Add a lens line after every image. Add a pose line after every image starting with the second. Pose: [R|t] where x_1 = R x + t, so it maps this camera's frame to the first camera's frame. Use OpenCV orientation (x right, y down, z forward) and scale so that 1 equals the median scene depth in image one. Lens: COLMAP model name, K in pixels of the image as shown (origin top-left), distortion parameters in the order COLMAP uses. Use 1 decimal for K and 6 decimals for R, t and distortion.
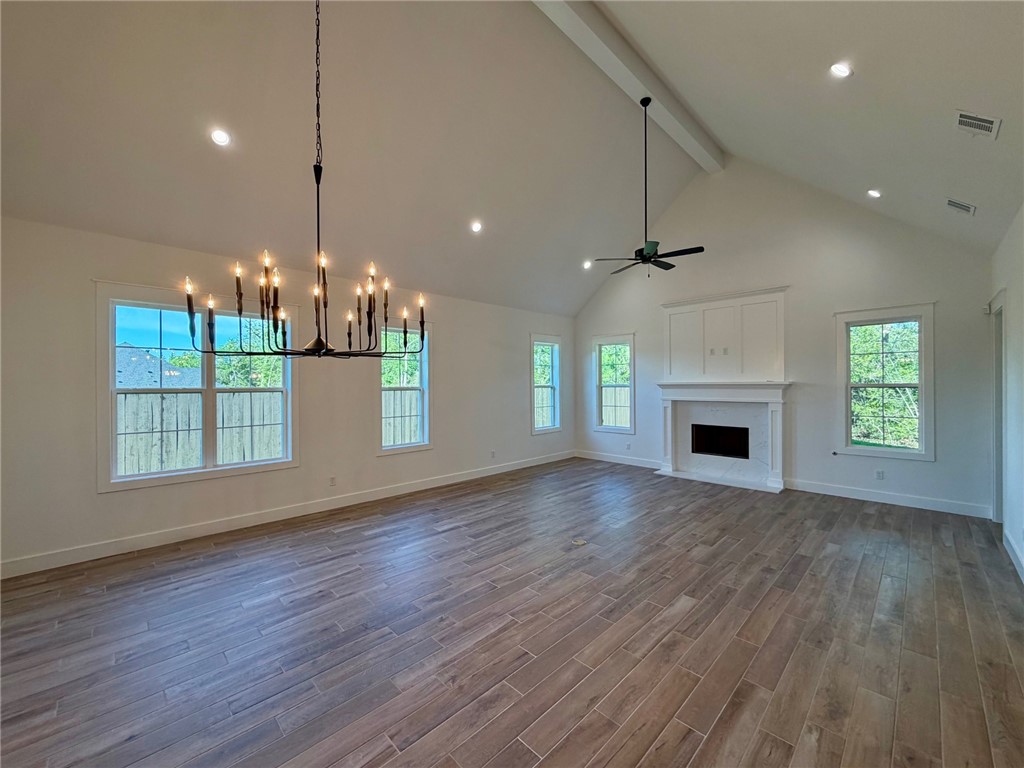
lens RADIAL K [[405.4, 0, 511.5], [0, 405.4, 383.2], [0, 0, 1]] dist [-0.000704, 0.000268]
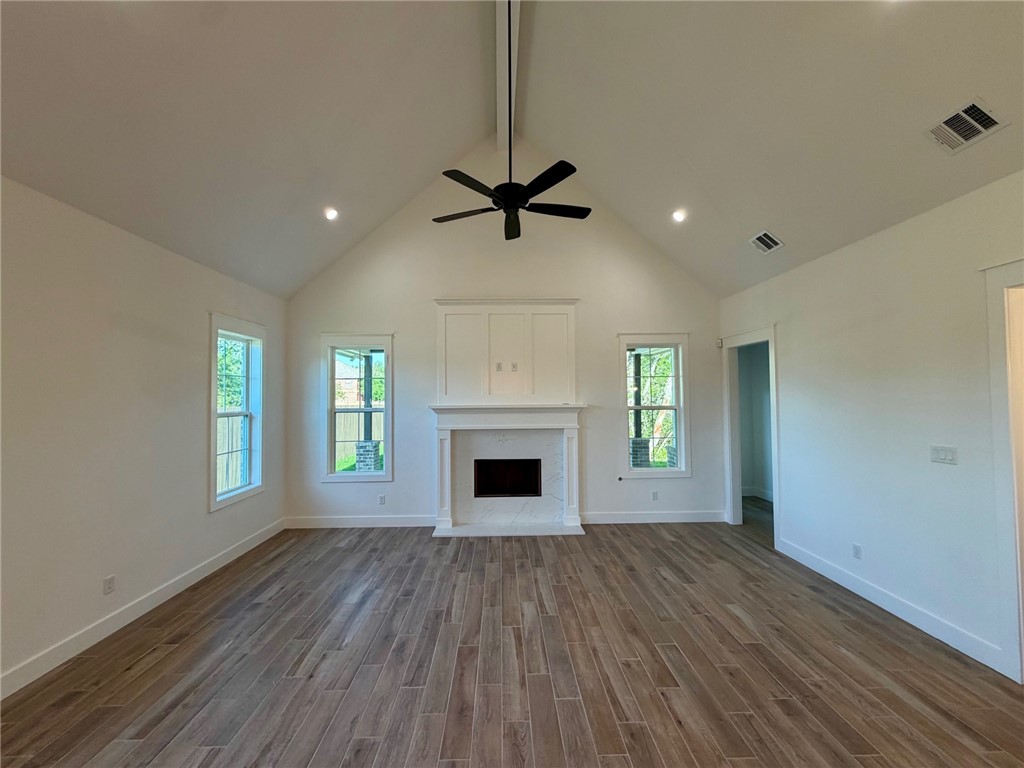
lens RADIAL K [[405.4, 0, 507.6], [0, 405.4, 385.2], [0, 0, 1]] dist [-0.000704, 0.000268]
pose [[0.688348, 0.023746, 0.724992, -0.081423], [0.002781, 0.999370, -0.035373, -0.014393], [-0.725376, 0.026365, 0.687848, 0.485026]]
